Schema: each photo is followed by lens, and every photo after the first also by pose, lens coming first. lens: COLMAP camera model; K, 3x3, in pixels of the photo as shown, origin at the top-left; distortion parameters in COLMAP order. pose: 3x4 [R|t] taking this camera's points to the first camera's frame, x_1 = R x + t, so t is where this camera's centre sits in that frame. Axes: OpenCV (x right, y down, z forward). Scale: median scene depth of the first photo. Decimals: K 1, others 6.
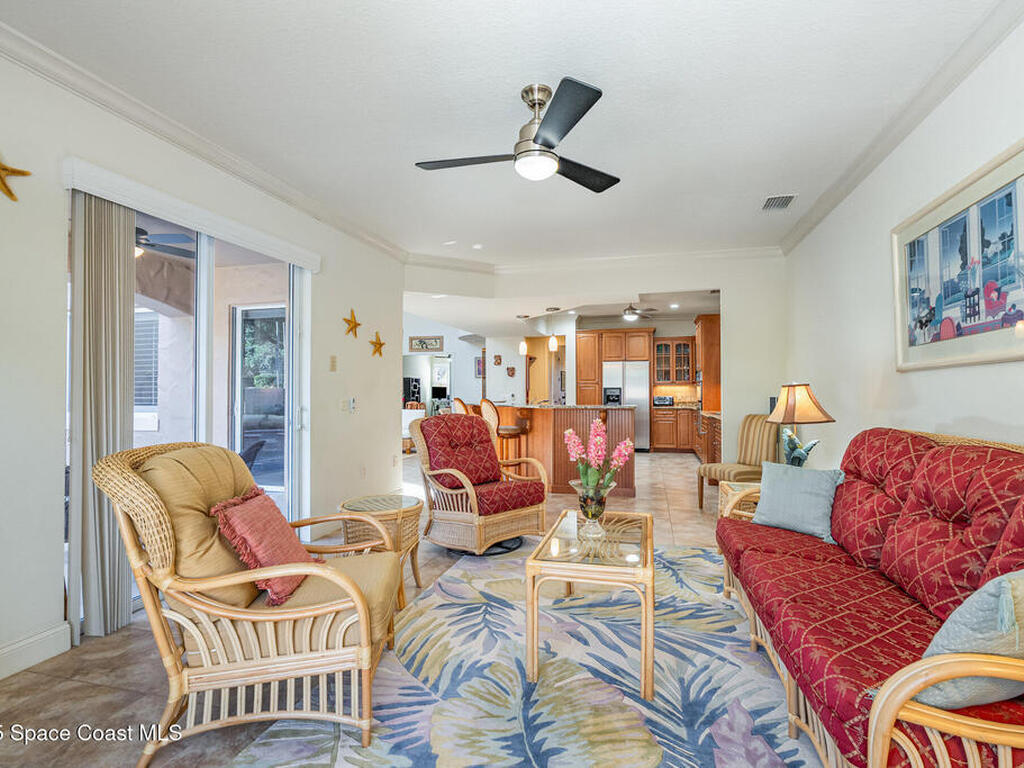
lens RADIAL K [[517.0, 0, 512.0], [0, 517.0, 384.0], [0, 0, 1]] dist [-0.000757, 0.000192]
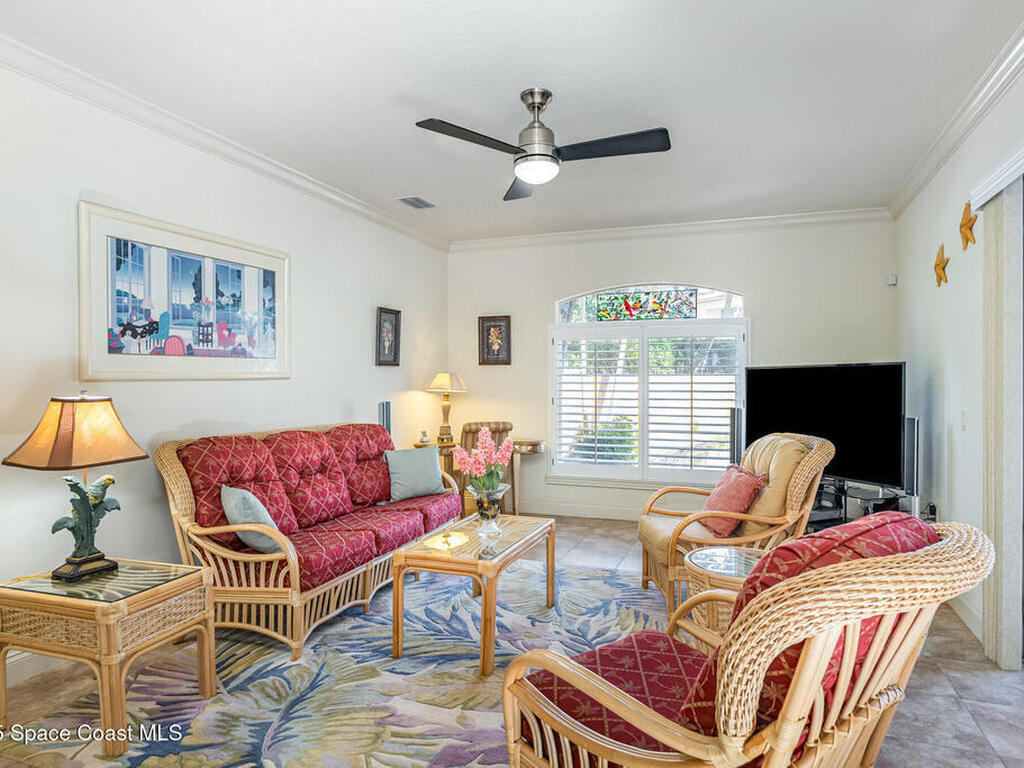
lens RADIAL K [[666.9, 0, 512.0], [0, 666.9, 384.0], [0, 0, 1]] dist [0.000315, -0.000009]
pose [[-0.995426, 0.001521, 0.095528, -0.026544], [0.000668, 0.999960, -0.008961, -0.011622], [-0.095538, -0.008857, -0.995386, 2.475253]]
